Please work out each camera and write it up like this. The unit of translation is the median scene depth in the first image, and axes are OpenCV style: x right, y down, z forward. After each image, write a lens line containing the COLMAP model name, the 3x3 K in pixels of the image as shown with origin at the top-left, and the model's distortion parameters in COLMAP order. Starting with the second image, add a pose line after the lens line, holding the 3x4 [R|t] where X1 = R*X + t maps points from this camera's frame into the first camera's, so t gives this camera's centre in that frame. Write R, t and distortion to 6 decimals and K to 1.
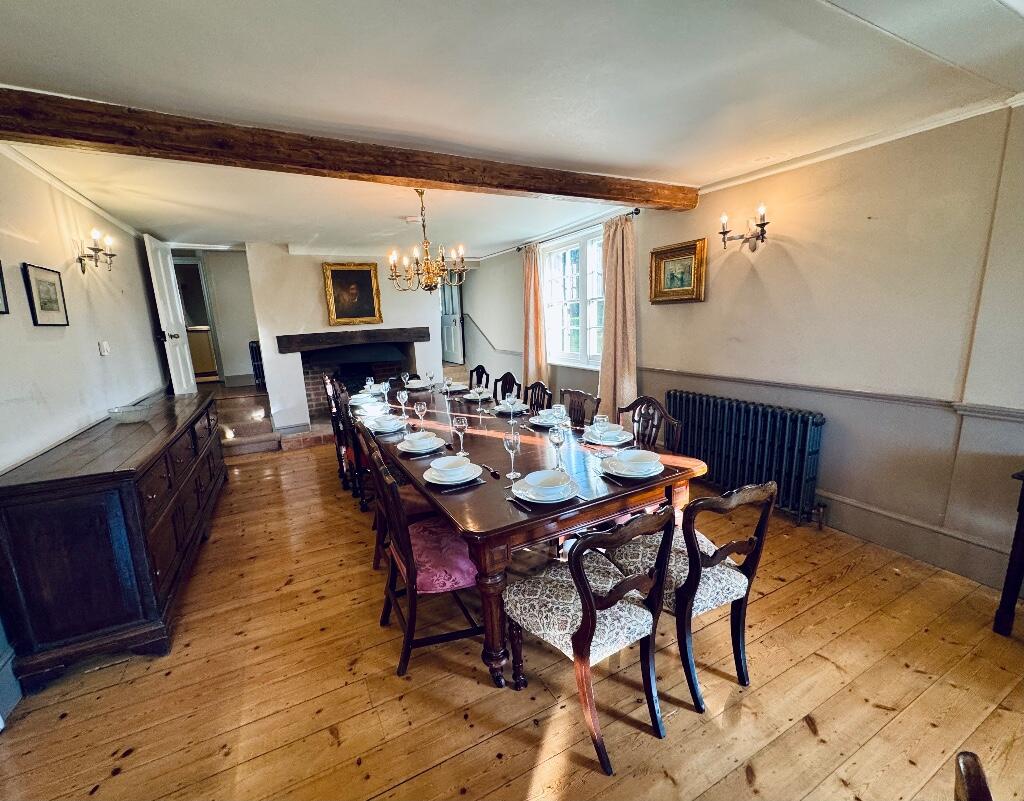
lens RADIAL K [[442.3, 0, 507.1], [0, 442.3, 406.4], [0, 0, 1]] dist [-0.021705, 0.001043]
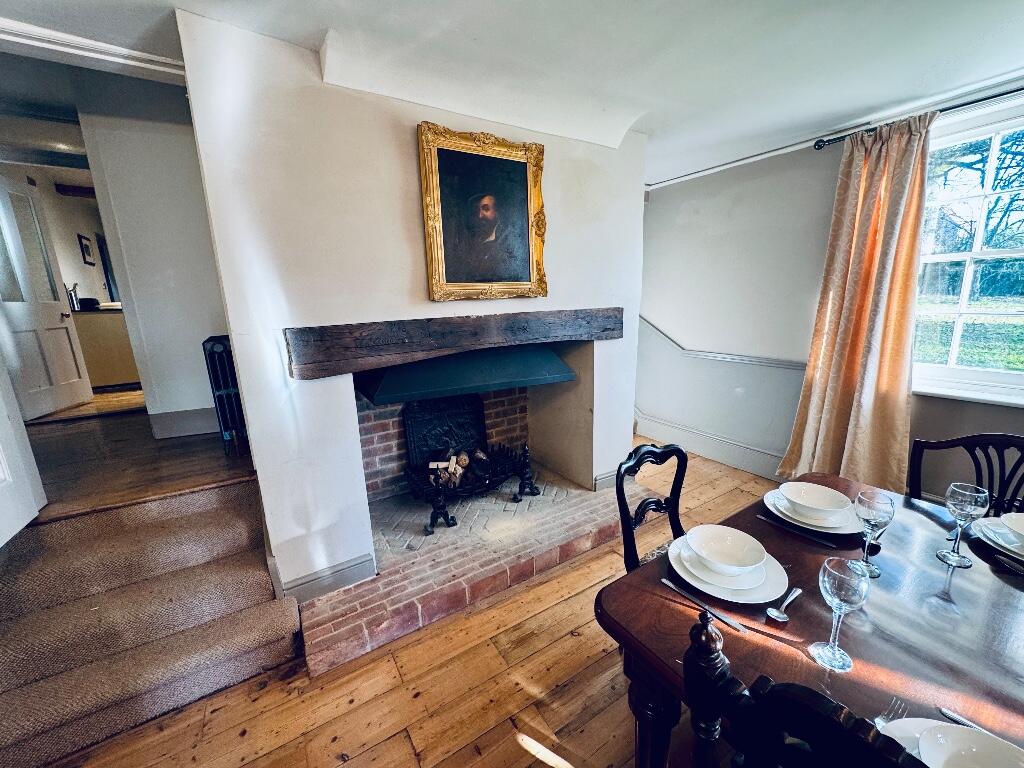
lens RADIAL K [[408.9, 0, 513.9], [0, 408.9, 386.3], [0, 0, 1]] dist [-0.001516, 0.000554]
pose [[0.995705, -0.005313, 0.092435, -0.790928], [0.005002, 0.999981, 0.003602, -0.239708], [-0.092453, -0.003124, 0.995712, 1.397794]]
